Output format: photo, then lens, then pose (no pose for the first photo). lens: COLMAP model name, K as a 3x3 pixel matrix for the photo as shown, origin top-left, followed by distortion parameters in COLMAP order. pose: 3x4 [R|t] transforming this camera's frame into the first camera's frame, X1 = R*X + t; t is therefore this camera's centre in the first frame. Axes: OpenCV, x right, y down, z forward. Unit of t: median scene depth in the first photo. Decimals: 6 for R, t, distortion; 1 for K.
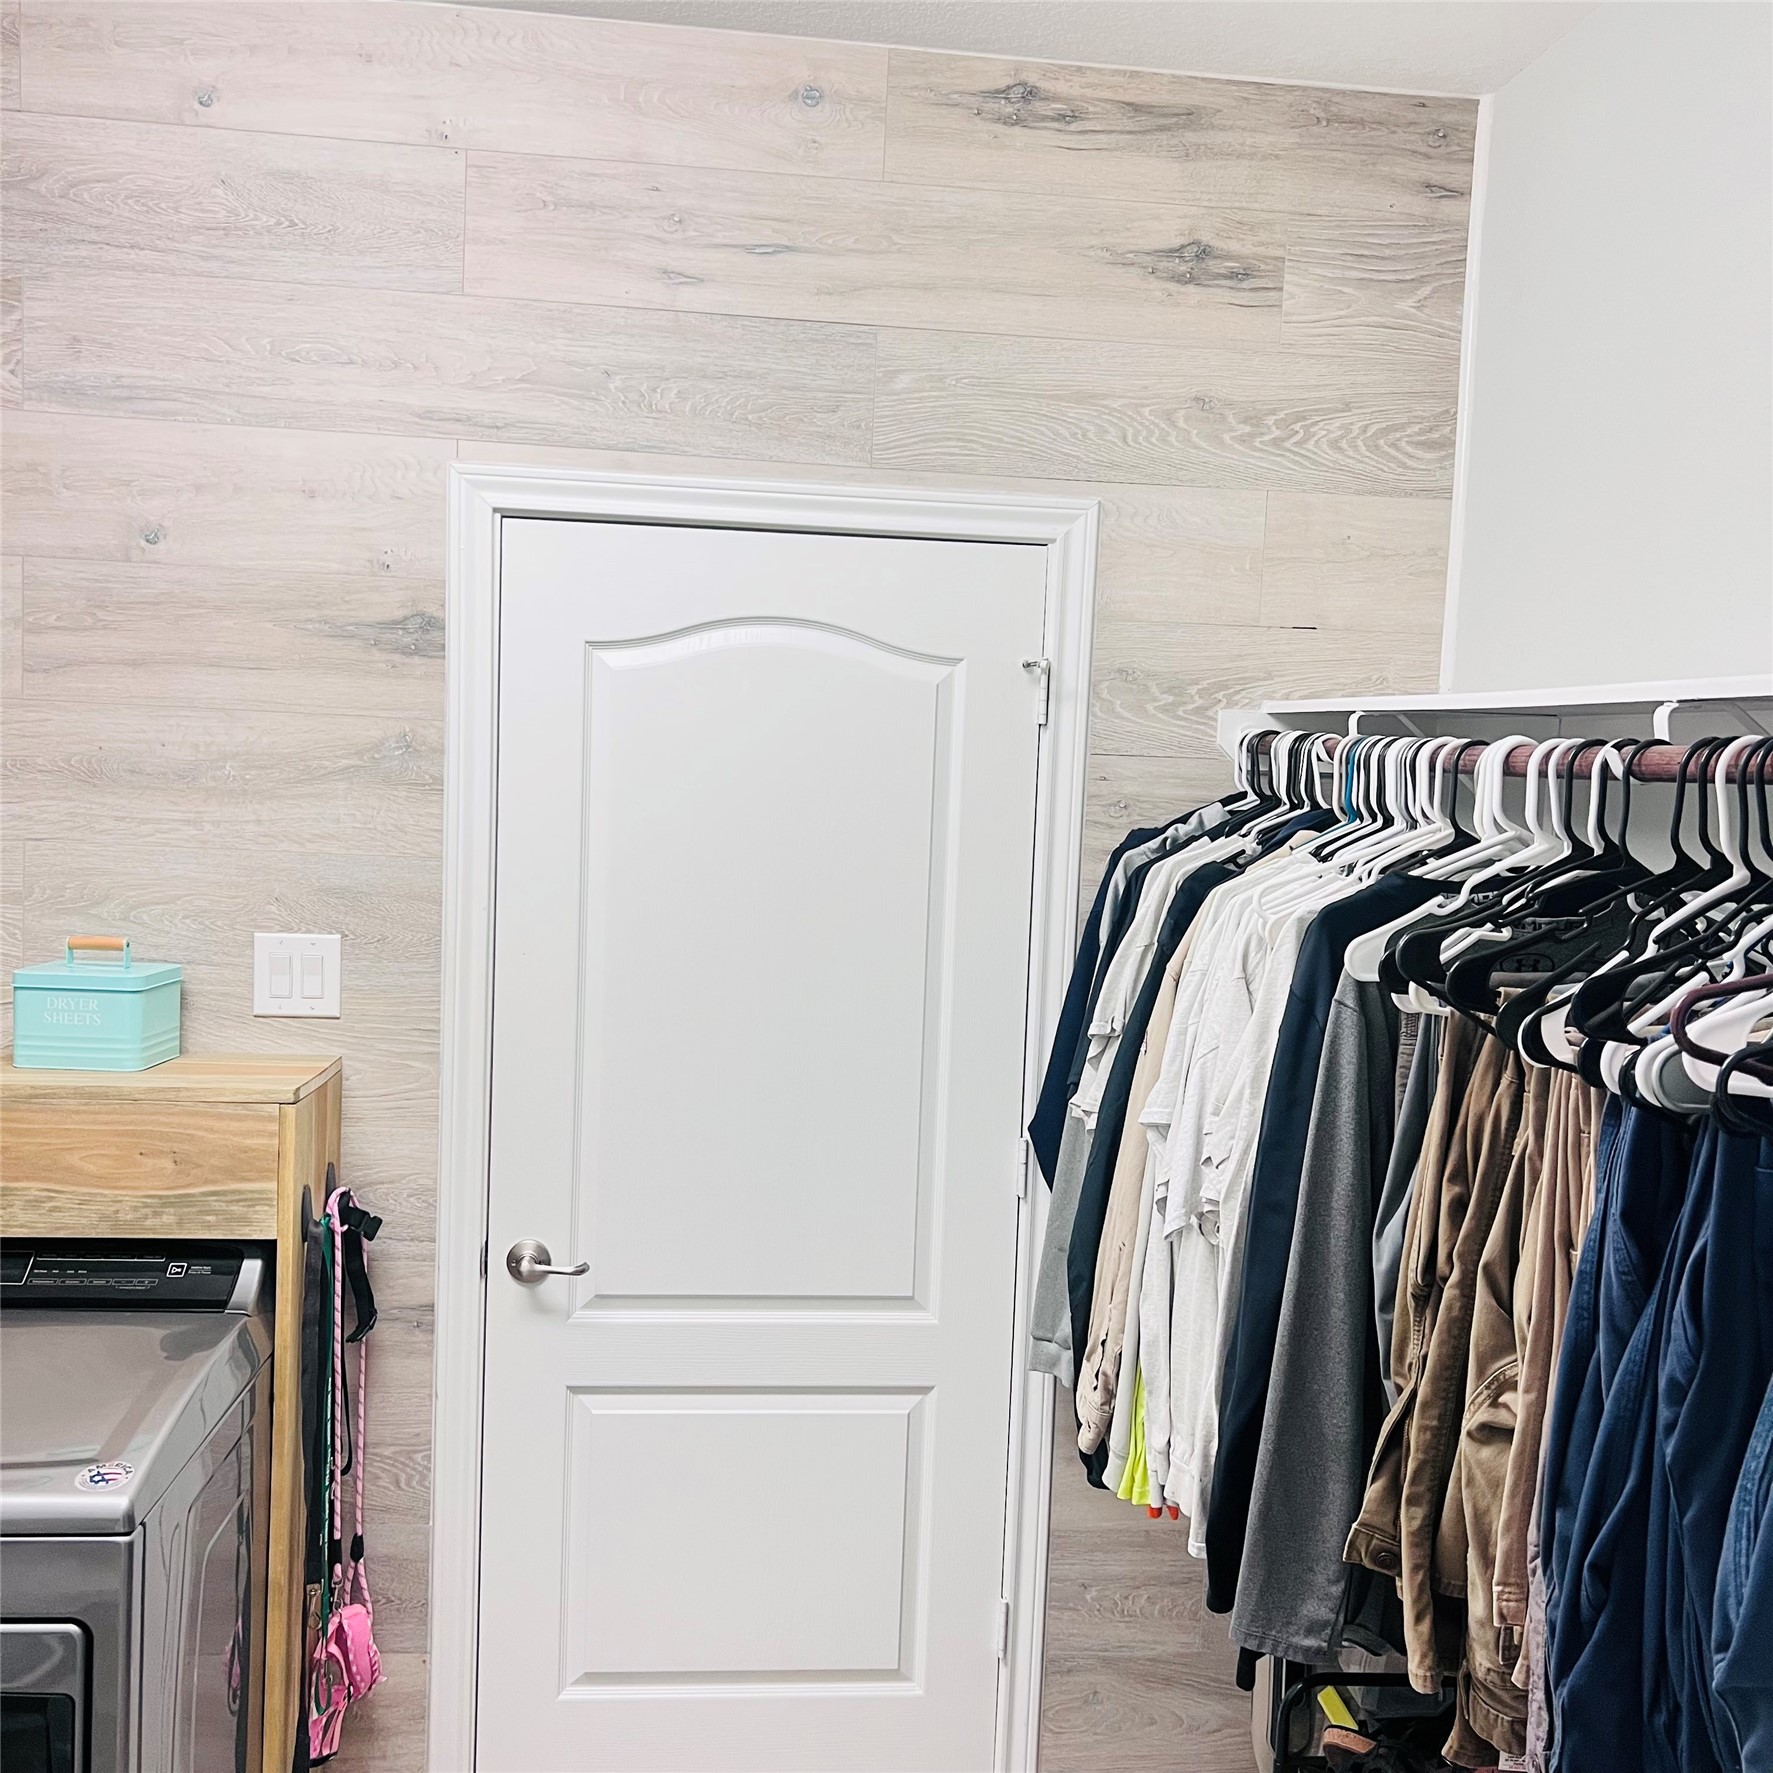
lens RADIAL K [[1778.5, 0, 875.9], [0, 1778.5, 888.0], [0, 0, 1]] dist [0.050745, 0.000000]
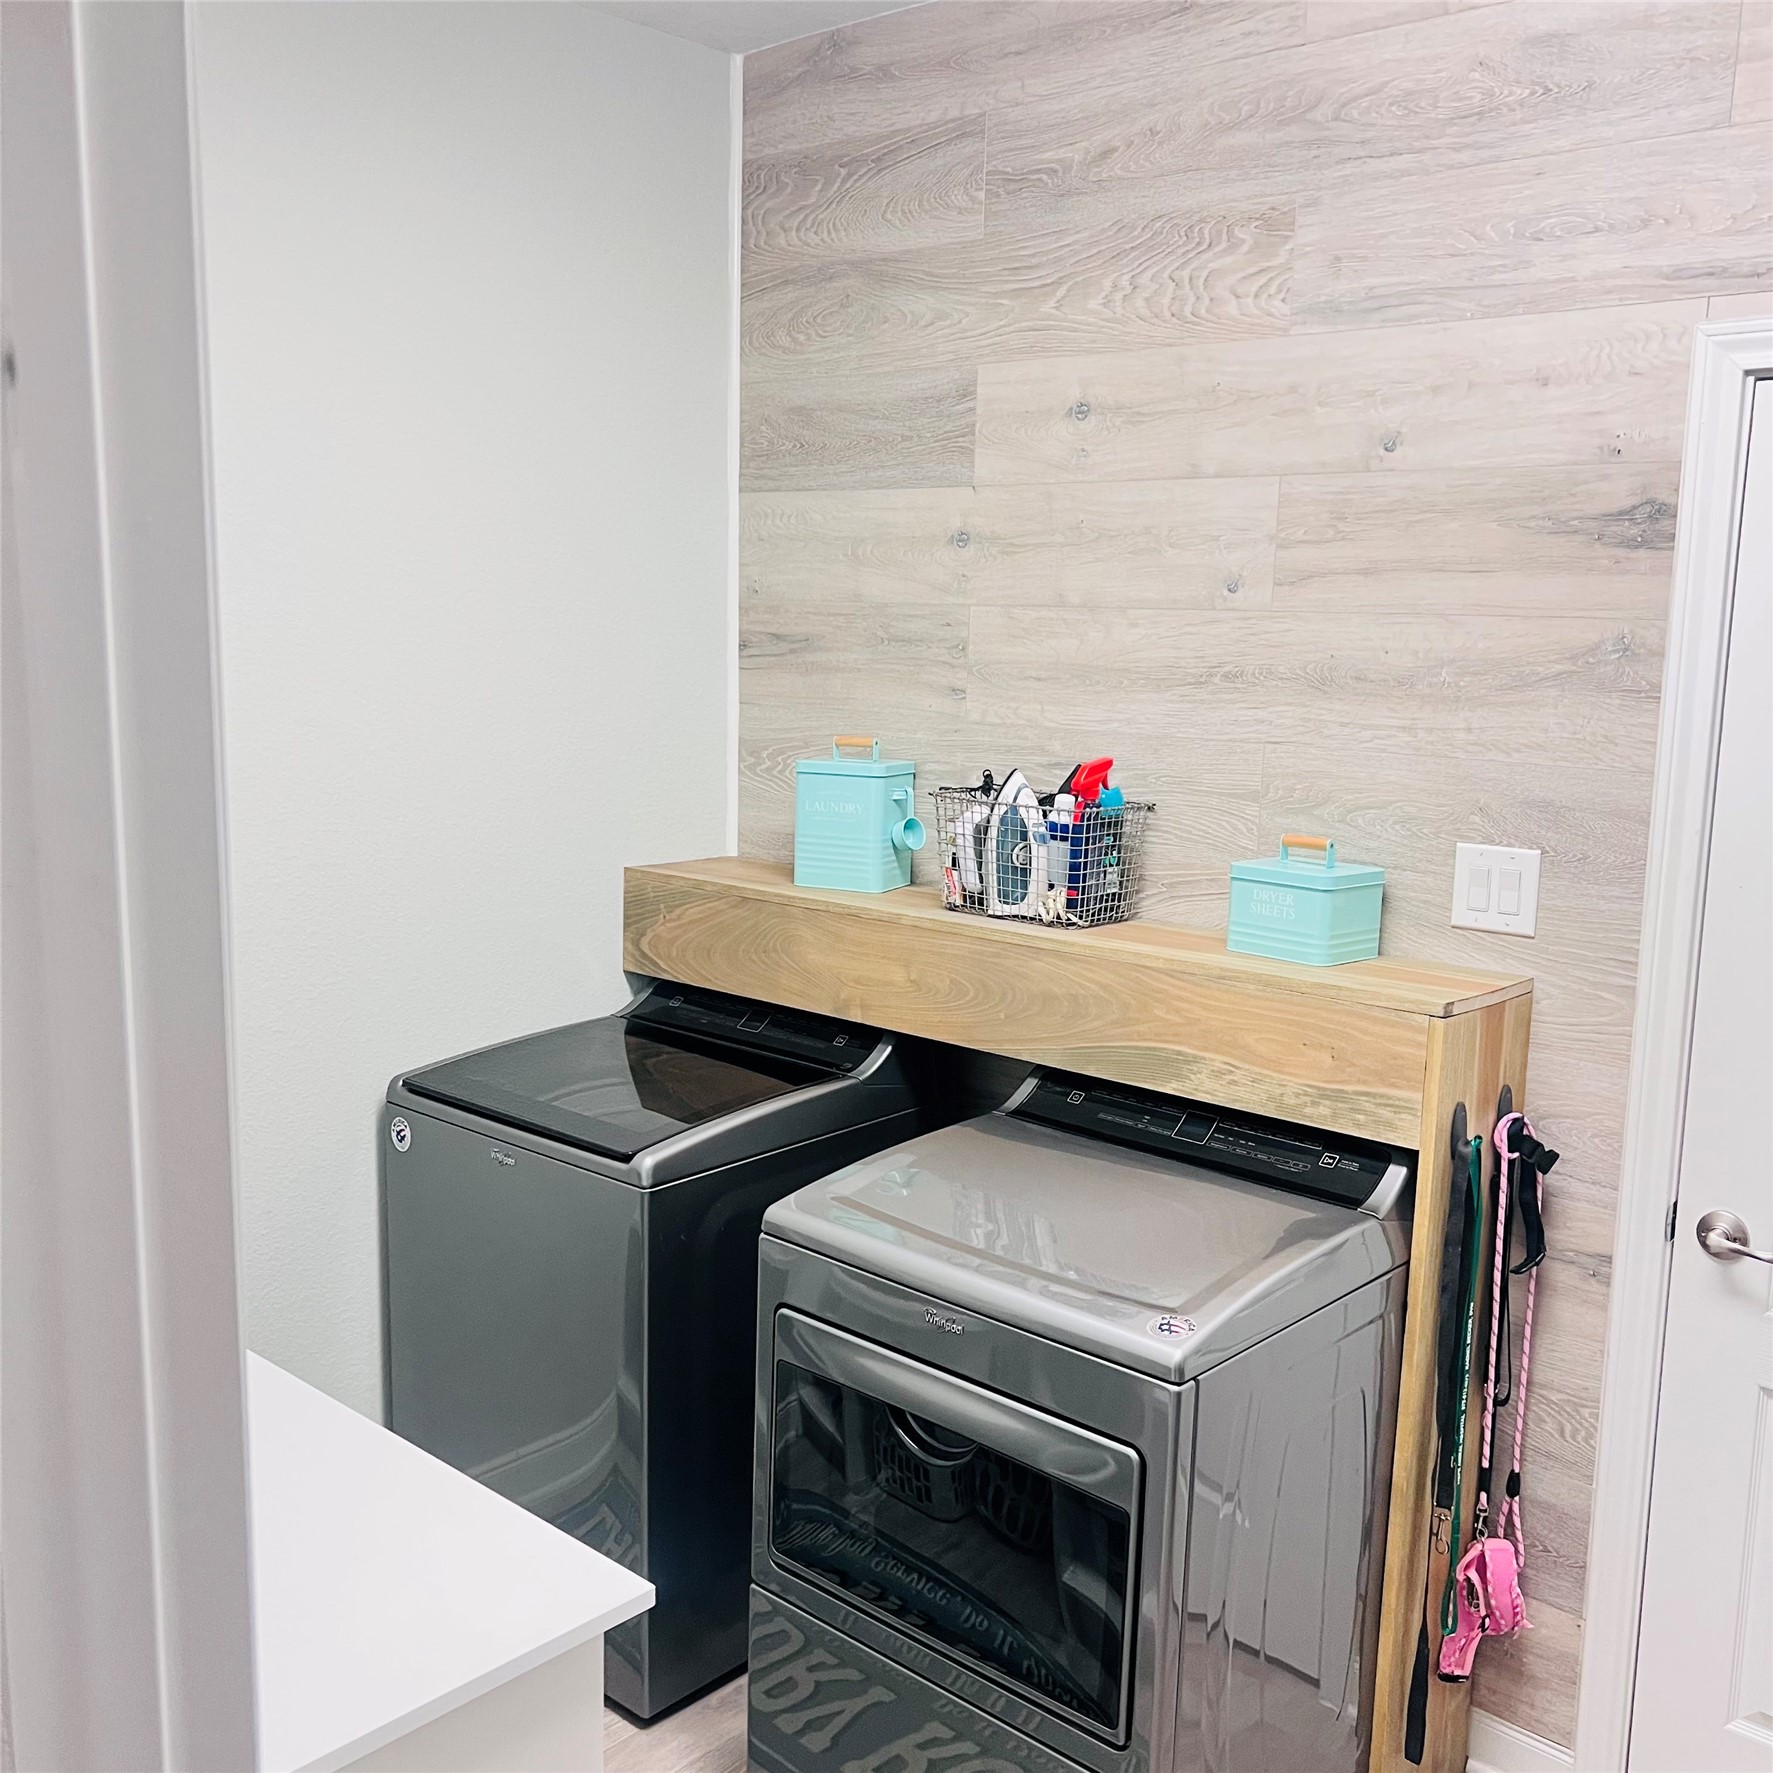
lens RADIAL K [[1778.5, 0, 881.1], [0, 1778.5, 887.2], [0, 0, 1]] dist [0.050745, 0.000000]
pose [[0.708506, 0.085241, -0.700538, 0.122878], [-0.051213, 0.996271, 0.069430, -0.002678], [0.703844, -0.013315, 0.710230, 0.078694]]
